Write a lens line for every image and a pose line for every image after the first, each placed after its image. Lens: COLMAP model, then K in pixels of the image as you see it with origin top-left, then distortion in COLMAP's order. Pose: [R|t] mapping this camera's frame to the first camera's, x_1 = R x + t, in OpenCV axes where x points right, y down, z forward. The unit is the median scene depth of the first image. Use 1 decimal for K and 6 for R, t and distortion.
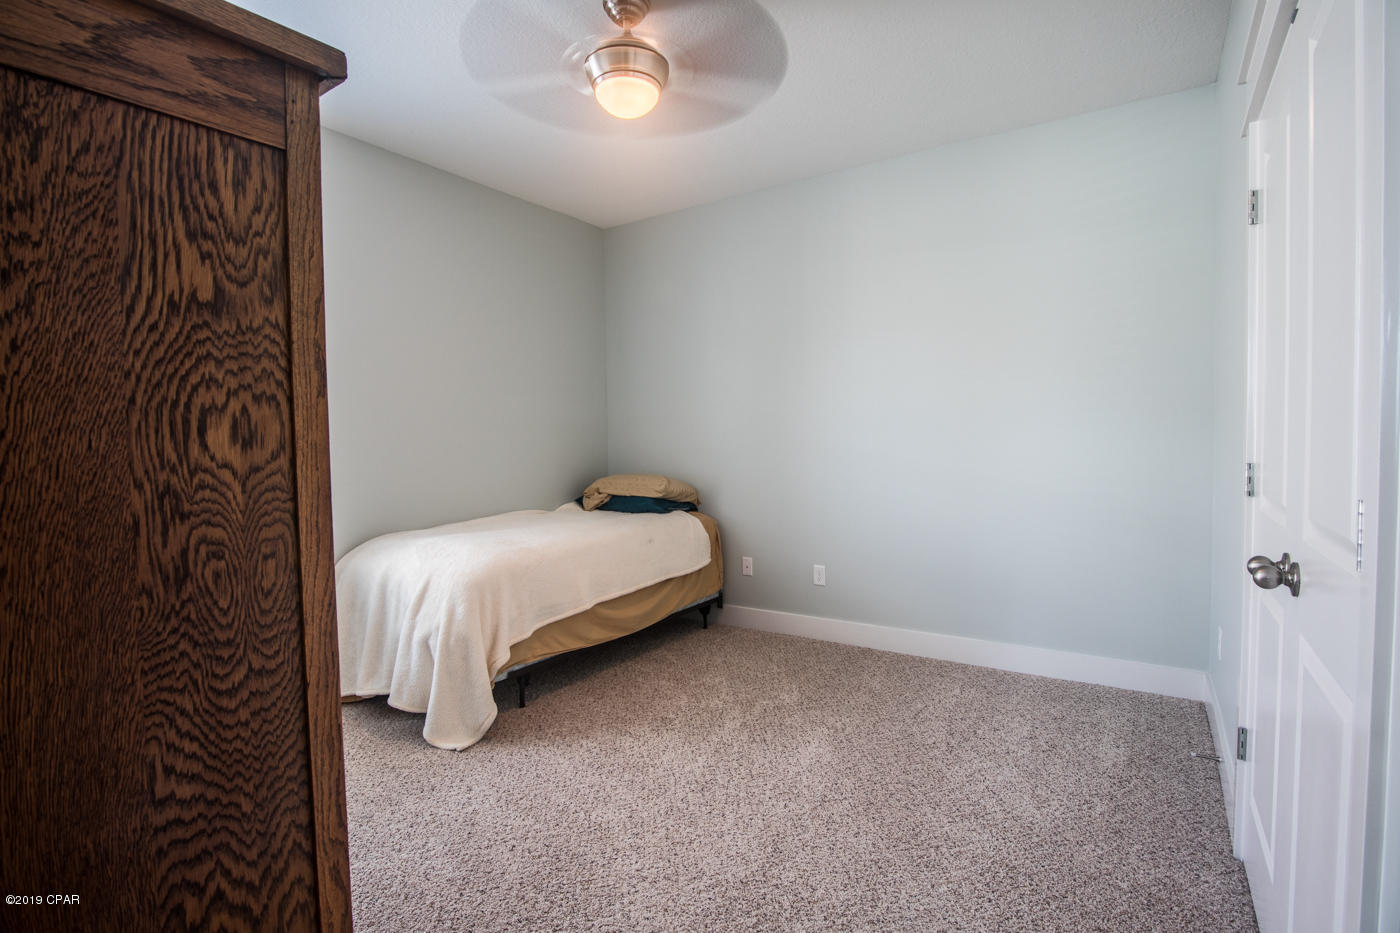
lens RADIAL K [[683.8, 0, 700.0], [0, 683.8, 466.5], [0, 0, 1]] dist [-0.019301, 0.000030]
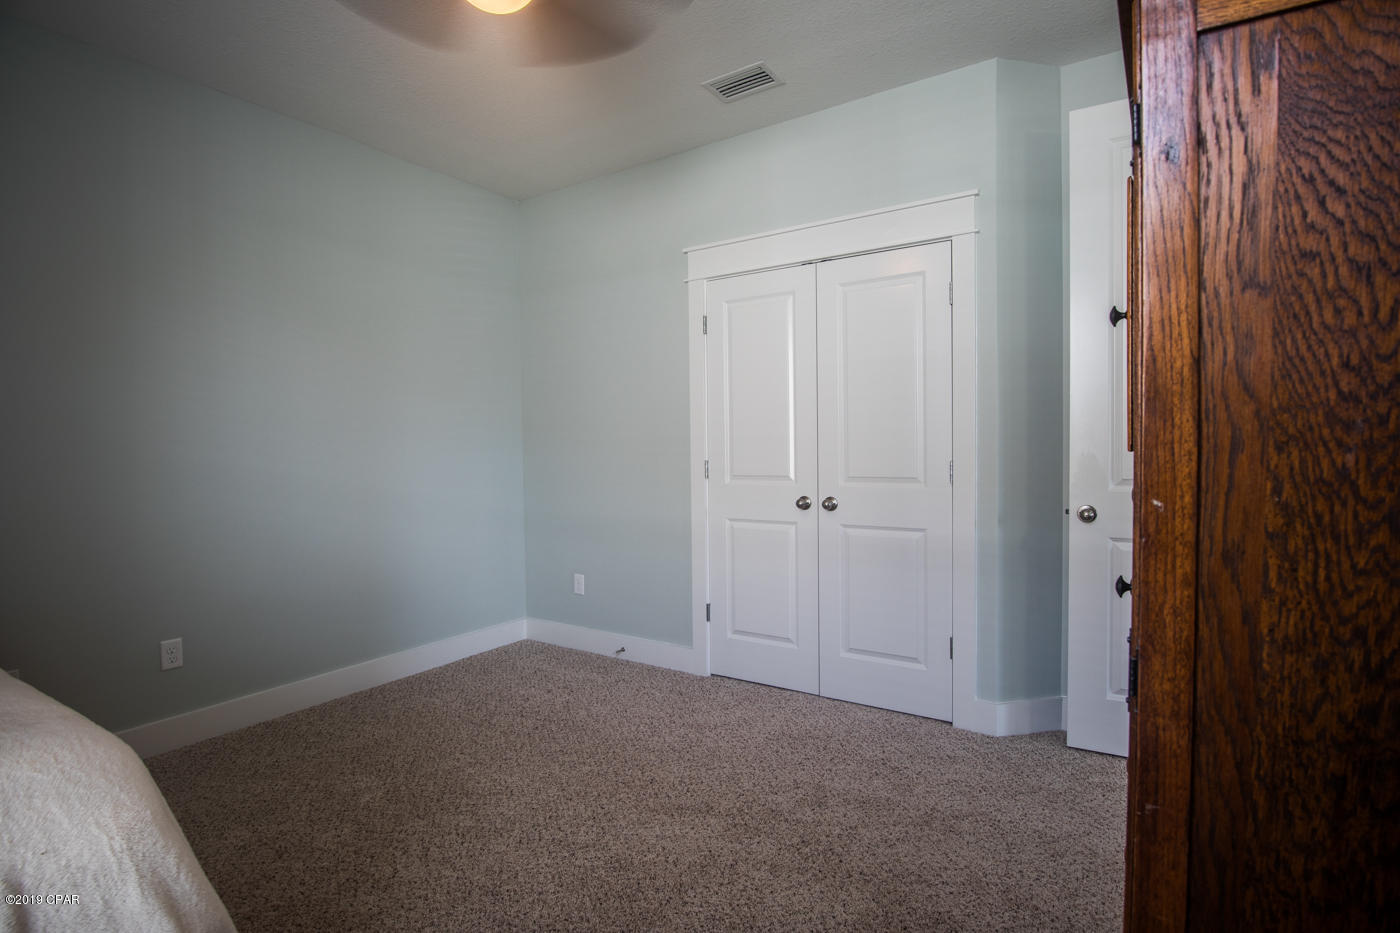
lens RADIAL K [[683.8, 0, 700.0], [0, 683.8, 466.5], [0, 0, 1]] dist [-0.019301, 0.000030]
pose [[-0.001562, -0.019182, 0.999815, -0.564899], [0.055042, 0.998299, 0.019239, -0.013129], [-0.998483, 0.055062, -0.000503, 0.532240]]
